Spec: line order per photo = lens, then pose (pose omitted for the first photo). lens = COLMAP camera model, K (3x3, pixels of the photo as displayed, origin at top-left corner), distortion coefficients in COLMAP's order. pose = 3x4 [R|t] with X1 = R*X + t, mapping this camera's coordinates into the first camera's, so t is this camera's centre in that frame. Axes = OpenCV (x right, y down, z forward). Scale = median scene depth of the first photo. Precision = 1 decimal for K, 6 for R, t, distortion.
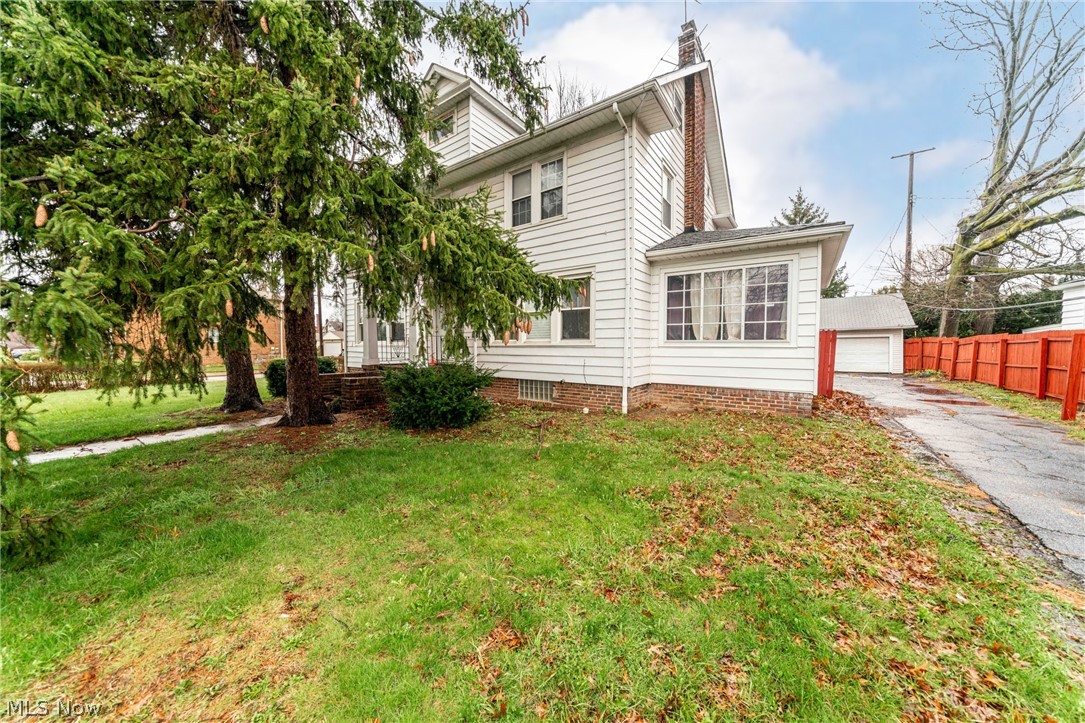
lens RADIAL K [[374.7, 0, 539.5], [0, 374.7, 351.9], [0, 0, 1]] dist [-0.000937, 0.000015]
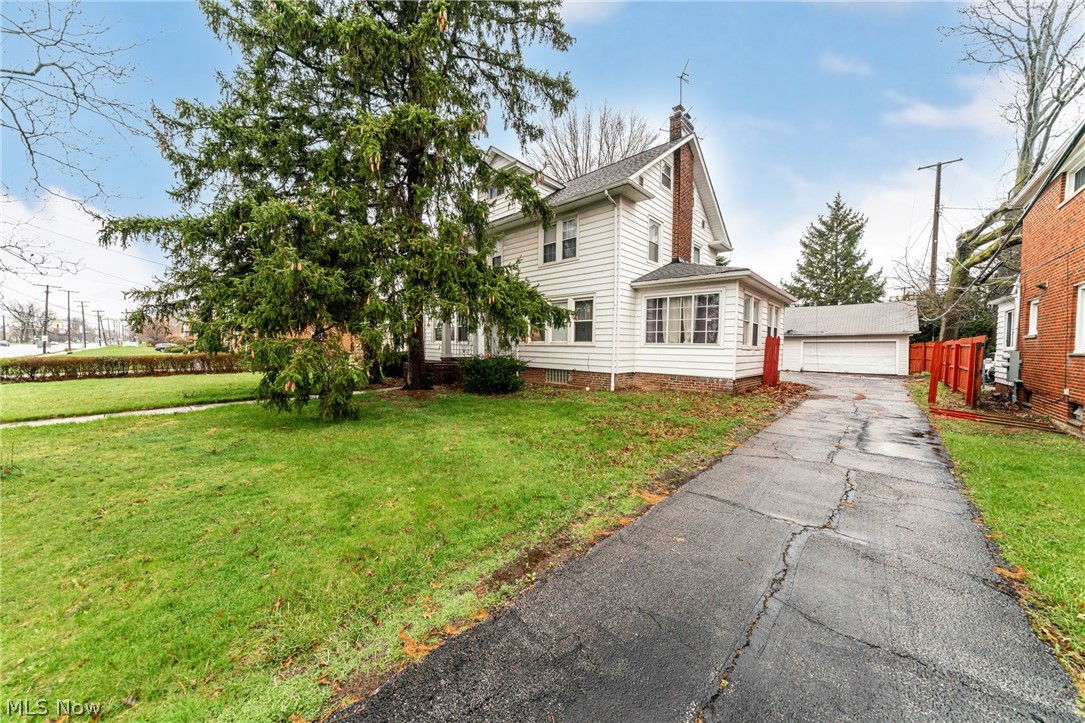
lens RADIAL K [[374.7, 0, 539.5], [0, 374.7, 351.9], [0, 0, 1]] dist [-0.000937, 0.000015]
pose [[0.991179, 0.014491, -0.131737, 0.121401], [-0.014421, 0.999895, 0.001483, 0.008019], [0.131745, 0.000430, 0.991284, -0.492982]]
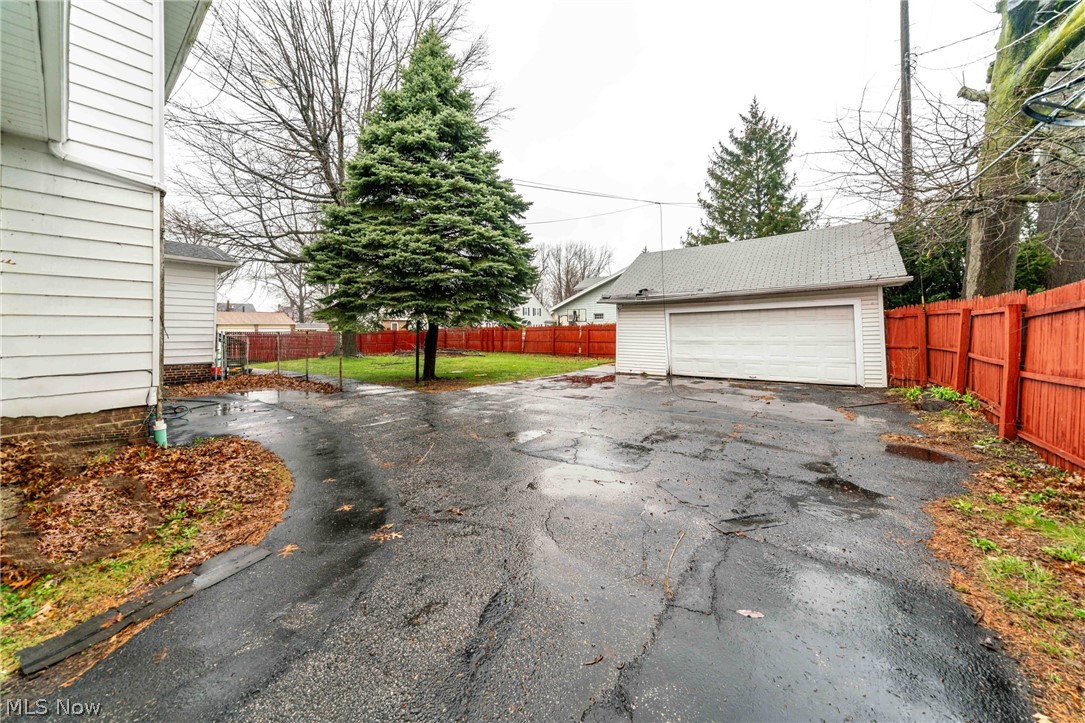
lens RADIAL K [[379.3, 0, 535.2], [0, 379.3, 319.7], [0, 0, 1]] dist [-0.000380, 0.000015]
pose [[0.998145, -0.016087, -0.058717, 1.341252], [0.013365, 0.998830, -0.046469, -0.014570], [0.059396, 0.045598, 0.997193, 1.212773]]
